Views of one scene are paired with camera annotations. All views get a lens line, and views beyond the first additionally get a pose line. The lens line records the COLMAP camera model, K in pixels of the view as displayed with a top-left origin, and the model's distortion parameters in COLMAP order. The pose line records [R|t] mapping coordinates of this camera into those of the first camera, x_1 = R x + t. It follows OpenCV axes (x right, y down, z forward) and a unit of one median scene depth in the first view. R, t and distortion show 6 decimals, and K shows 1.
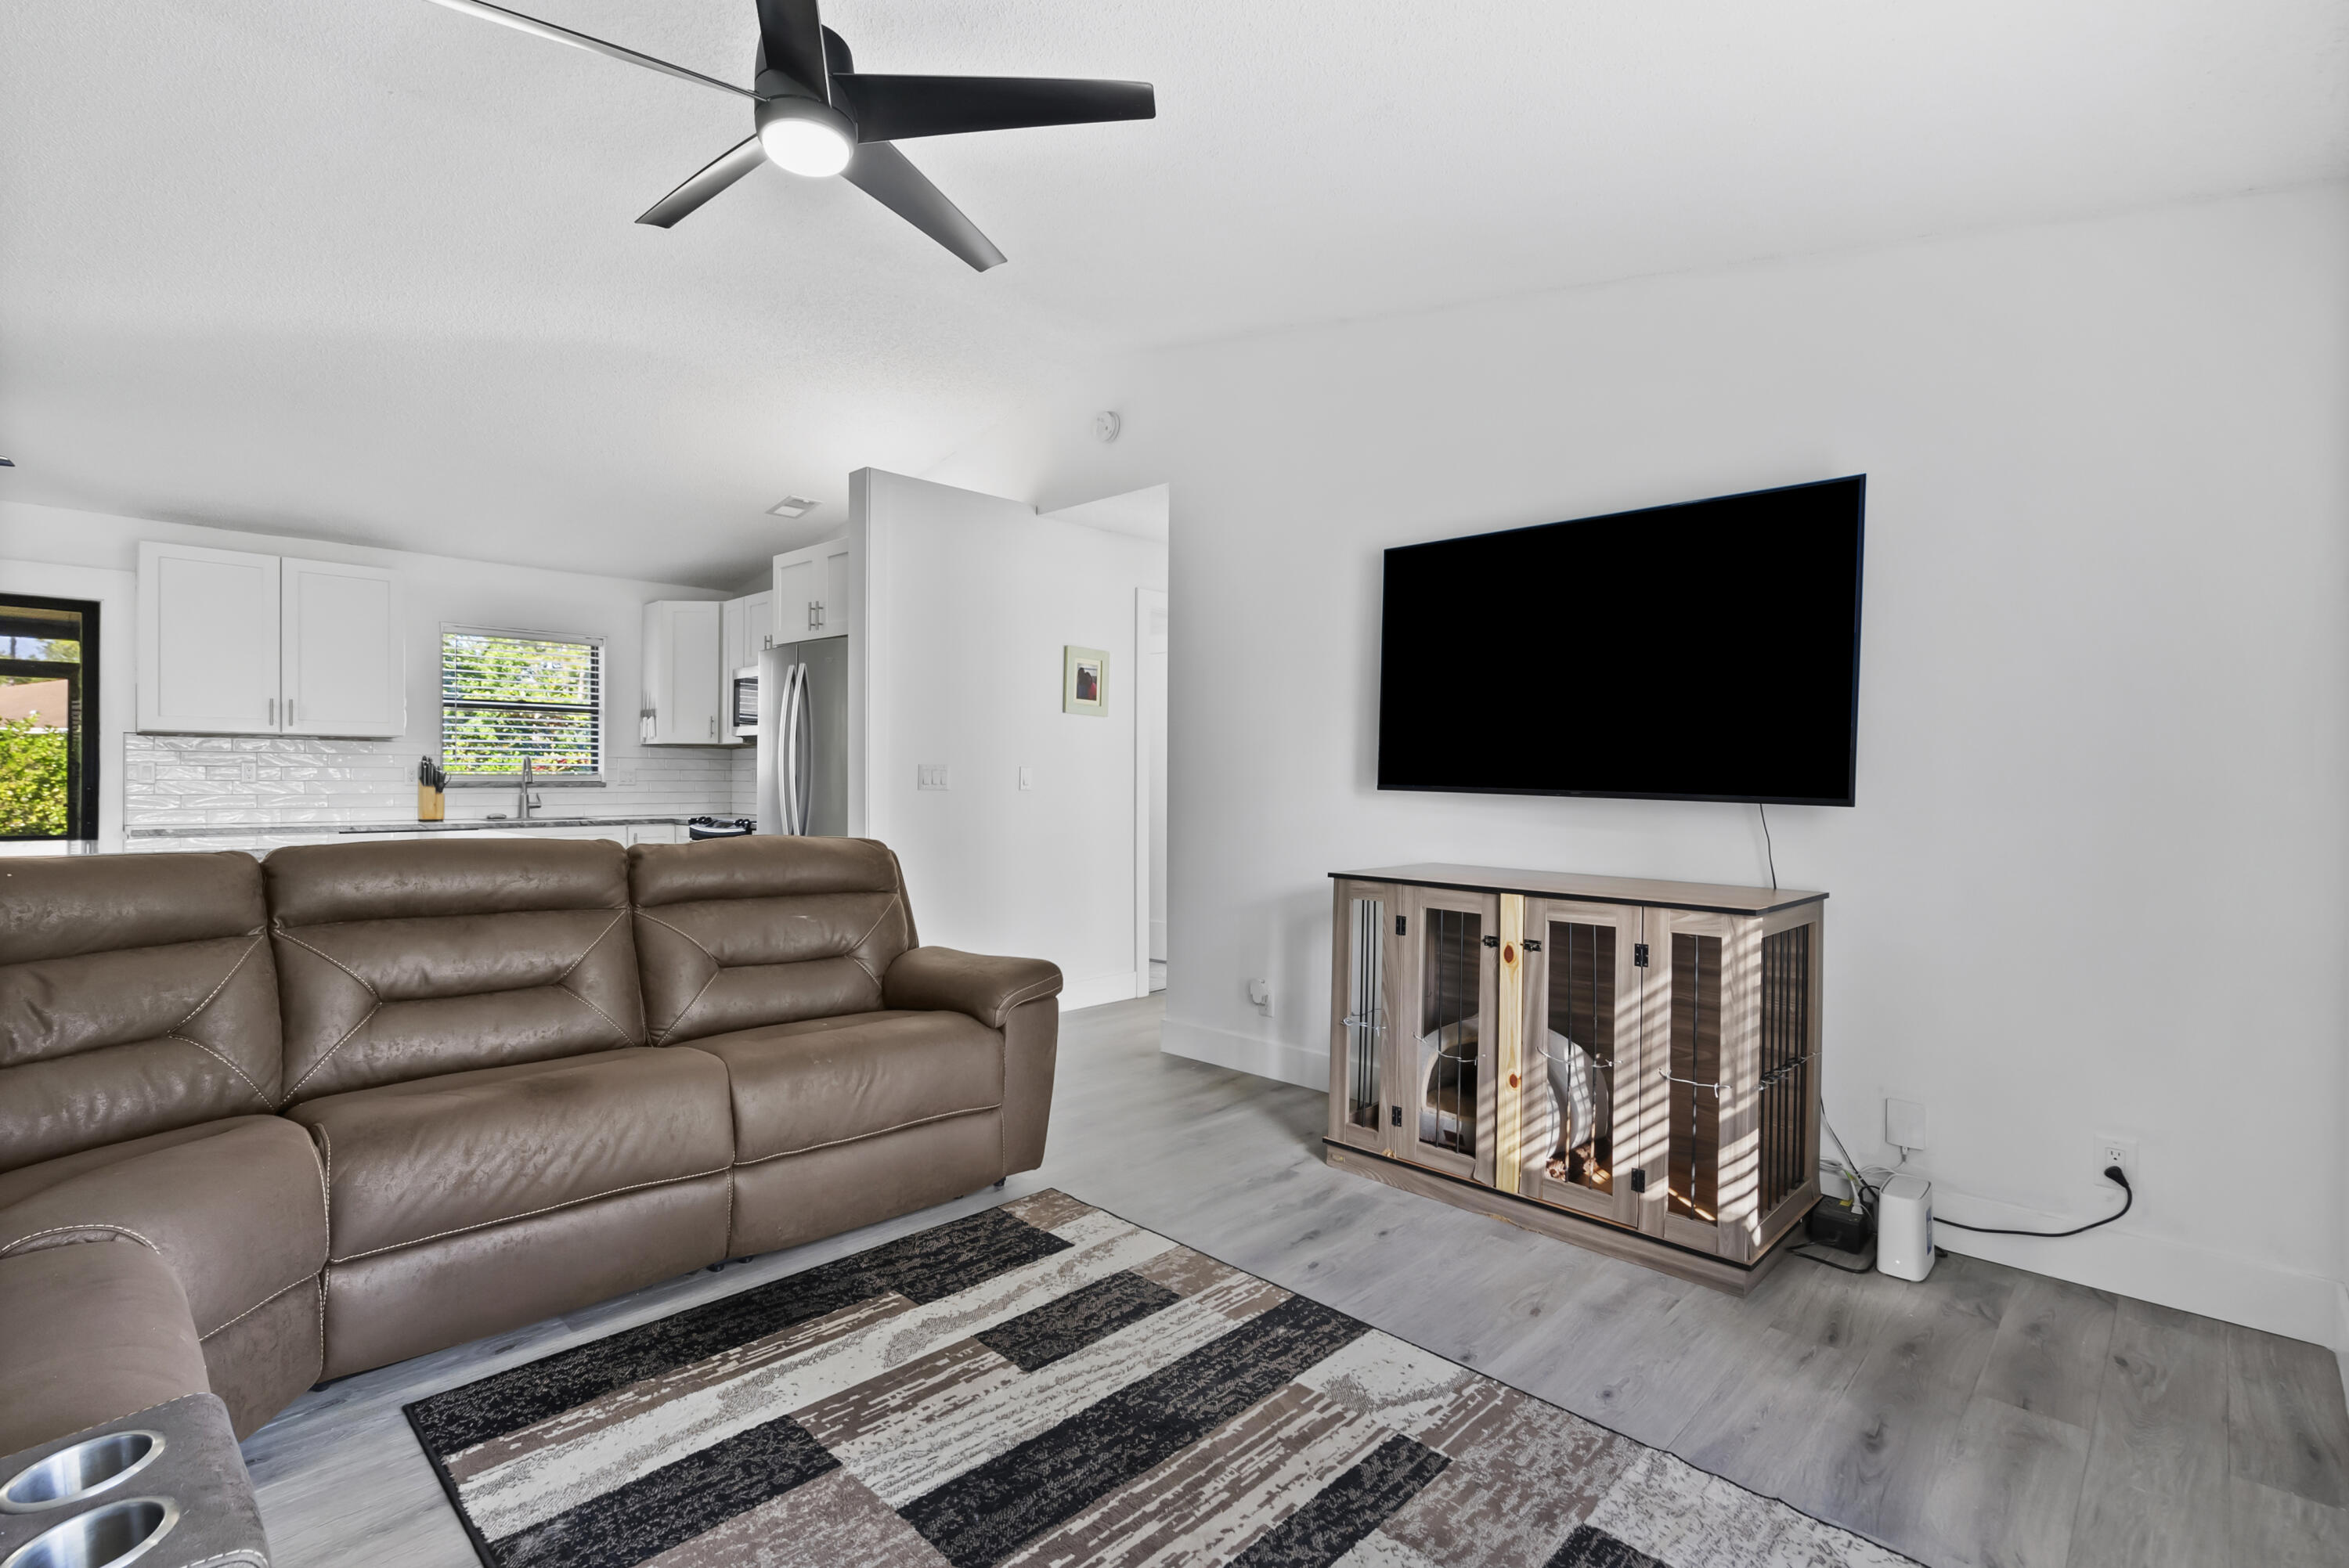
lens RADIAL K [[1087.9, 0, 1174.5], [0, 1087.9, 784.0], [0, 0, 1]] dist [-0.002102, -0.000766]
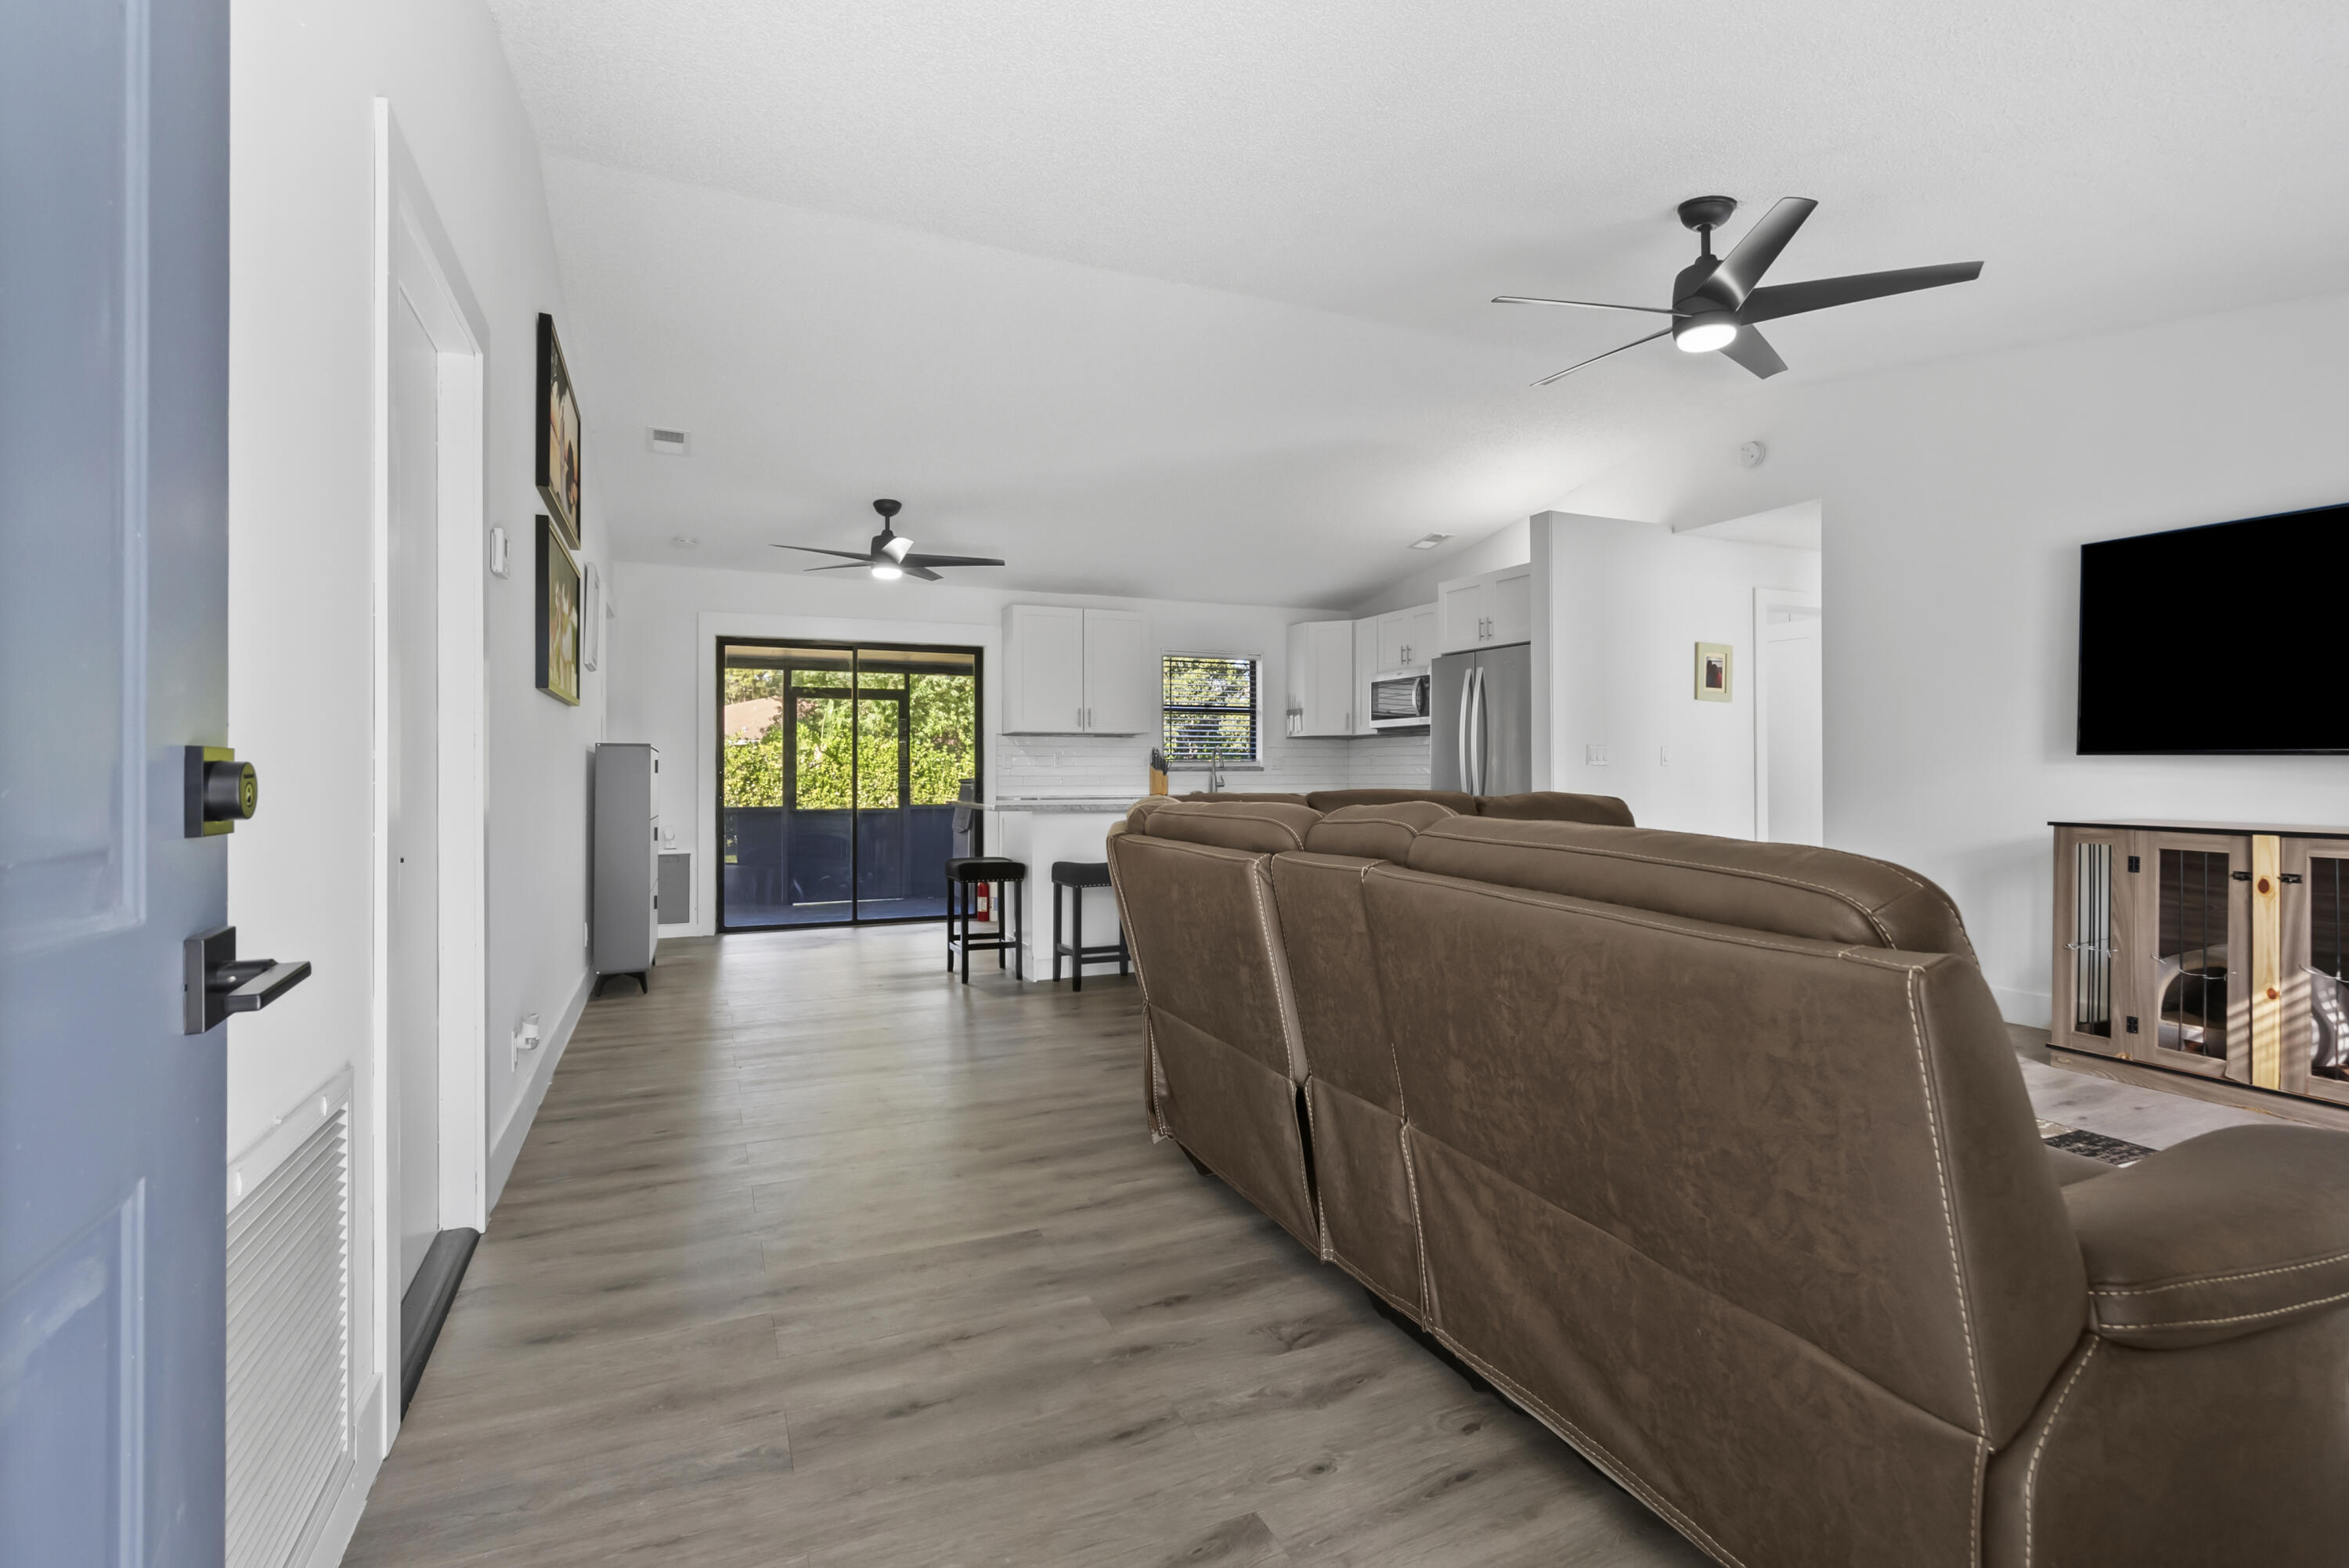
lens RADIAL K [[1083.1, 0, 1175.6], [0, 1083.1, 769.5], [0, 0, 1]] dist [-0.000873, 0.000716]
pose [[0.927346, -0.009726, -0.374078, -0.375938], [0.005988, 0.999920, -0.011154, 0.038780], [0.374157, 0.008103, 0.927330, -0.577898]]
